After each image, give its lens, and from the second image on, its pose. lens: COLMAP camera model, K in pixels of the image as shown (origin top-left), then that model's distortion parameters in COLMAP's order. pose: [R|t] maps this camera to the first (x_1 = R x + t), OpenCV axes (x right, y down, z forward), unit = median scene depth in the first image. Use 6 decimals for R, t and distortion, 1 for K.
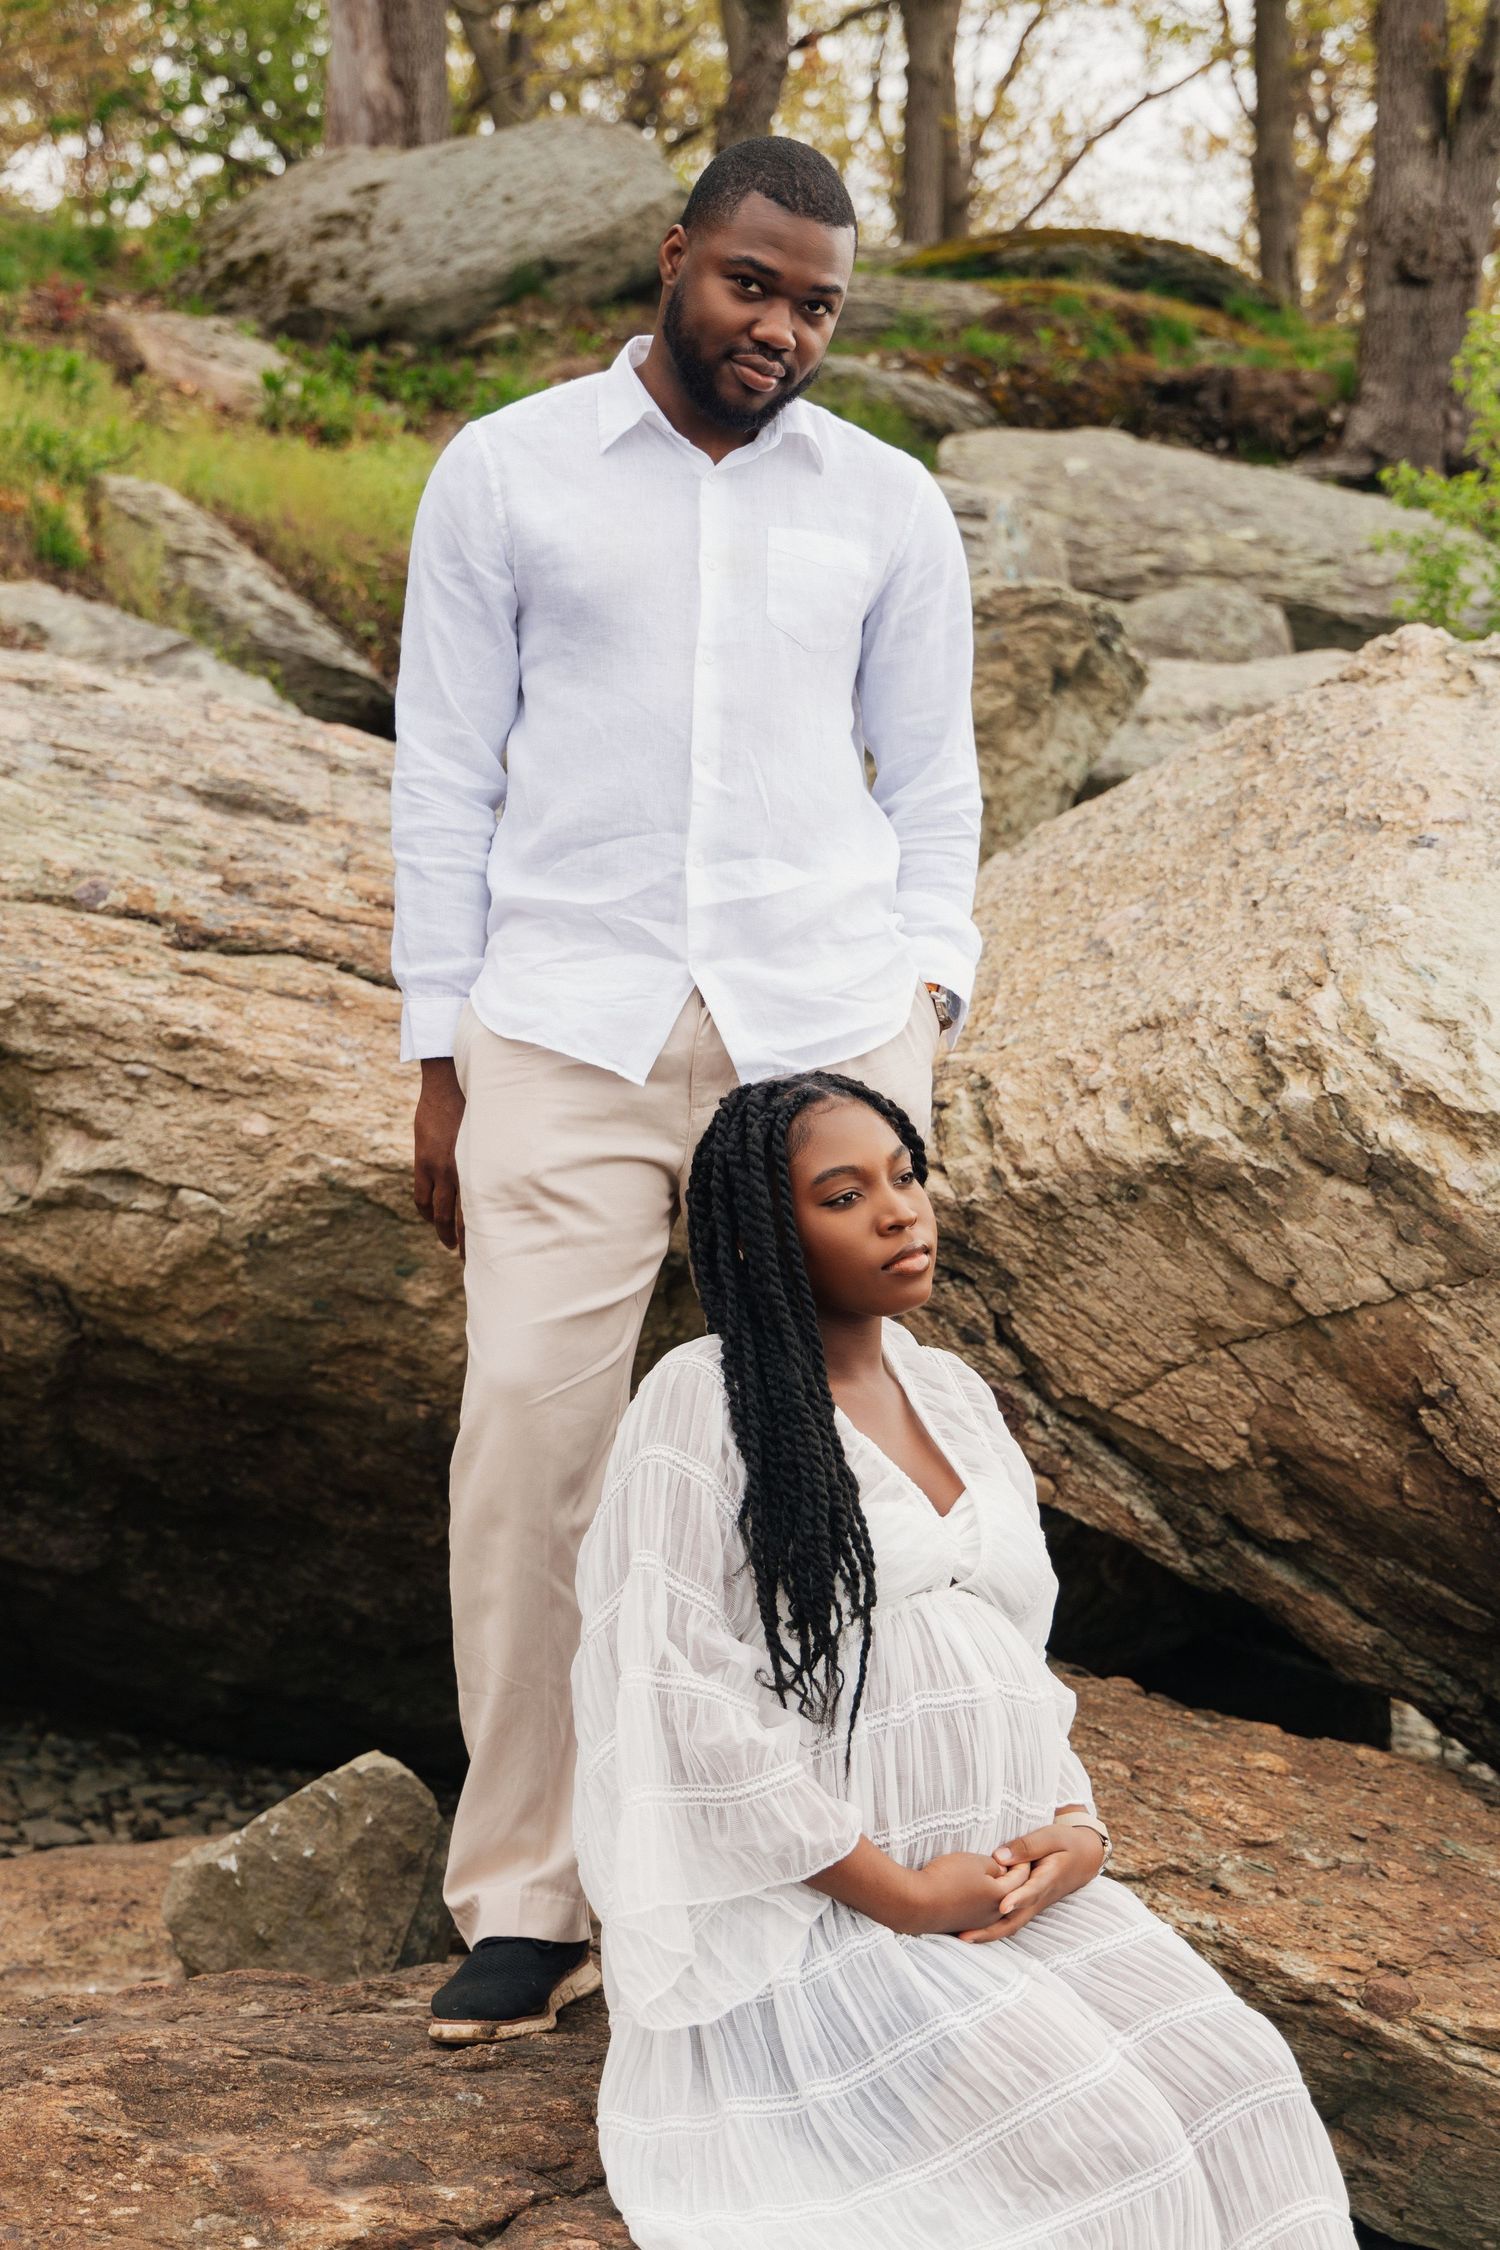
lens RADIAL K [[3960.0, 0, 748.6], [0, 3960.0, 1127.2], [0, 0, 1]] dist [0.031902, 0.000000]
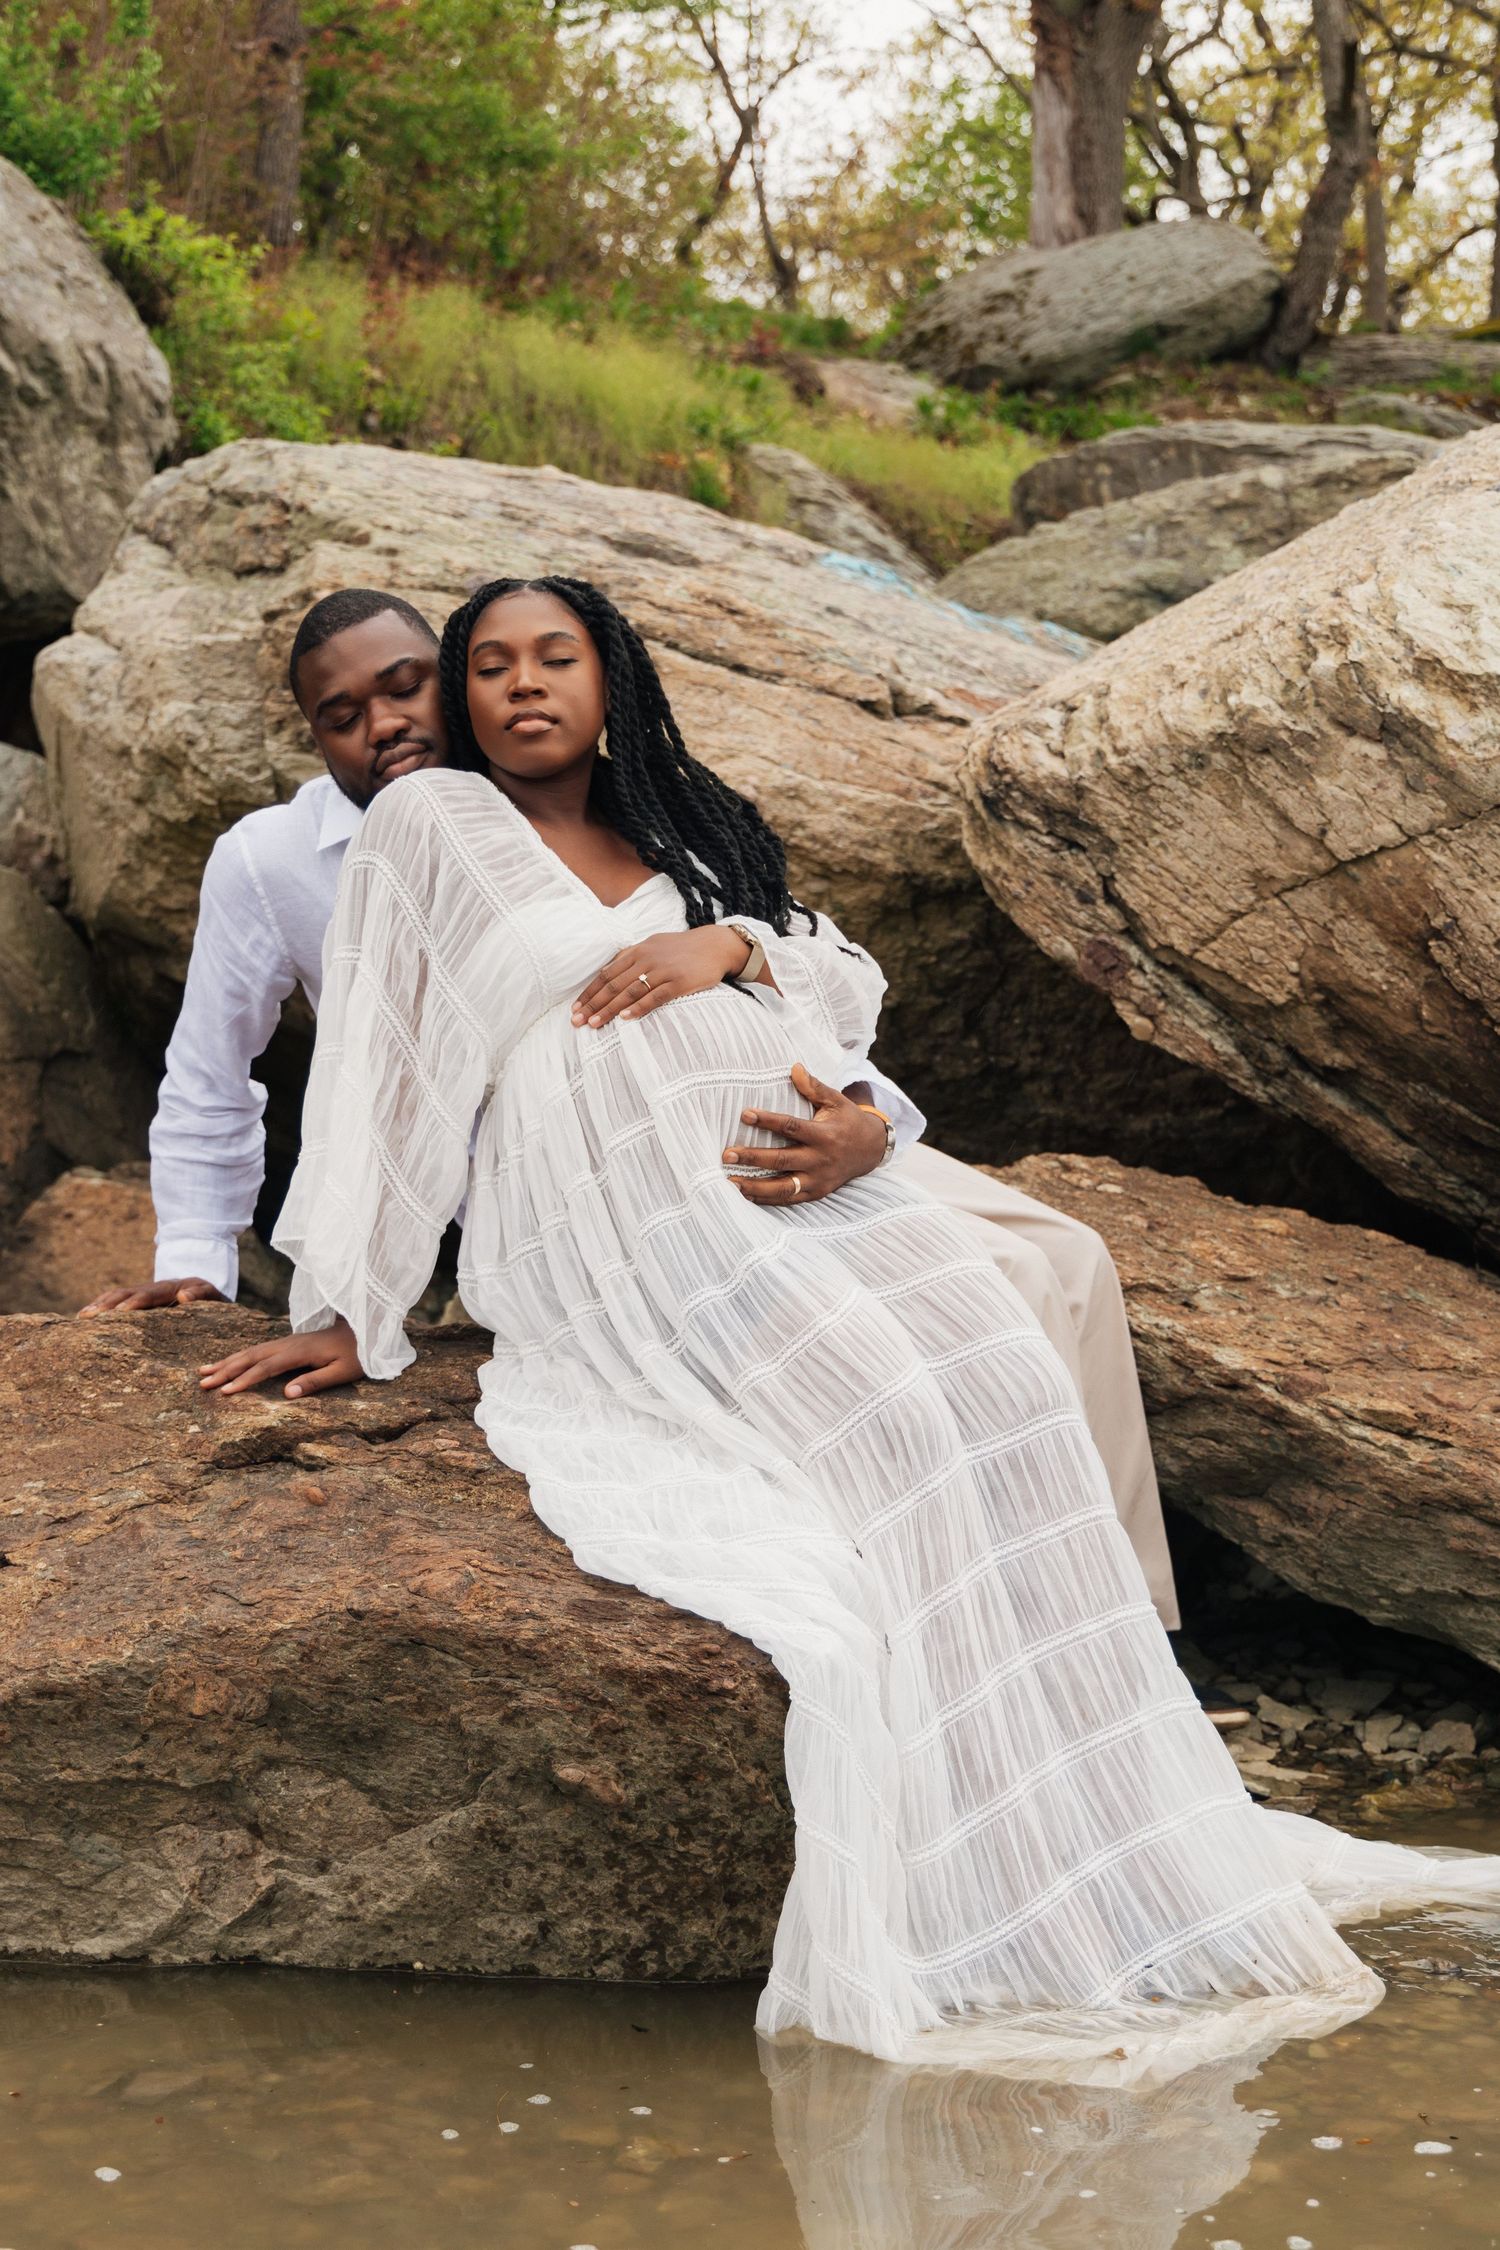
lens RADIAL K [[2971.3, 0, 750.4], [0, 2971.3, 1124.0], [0, 0, 1]] dist [0.024927, 0.000000]
pose [[0.978535, 0.037722, -0.202597, 0.147247], [-0.032350, 0.999033, 0.029766, 0.101445], [0.203524, -0.022573, 0.978810, 0.092897]]
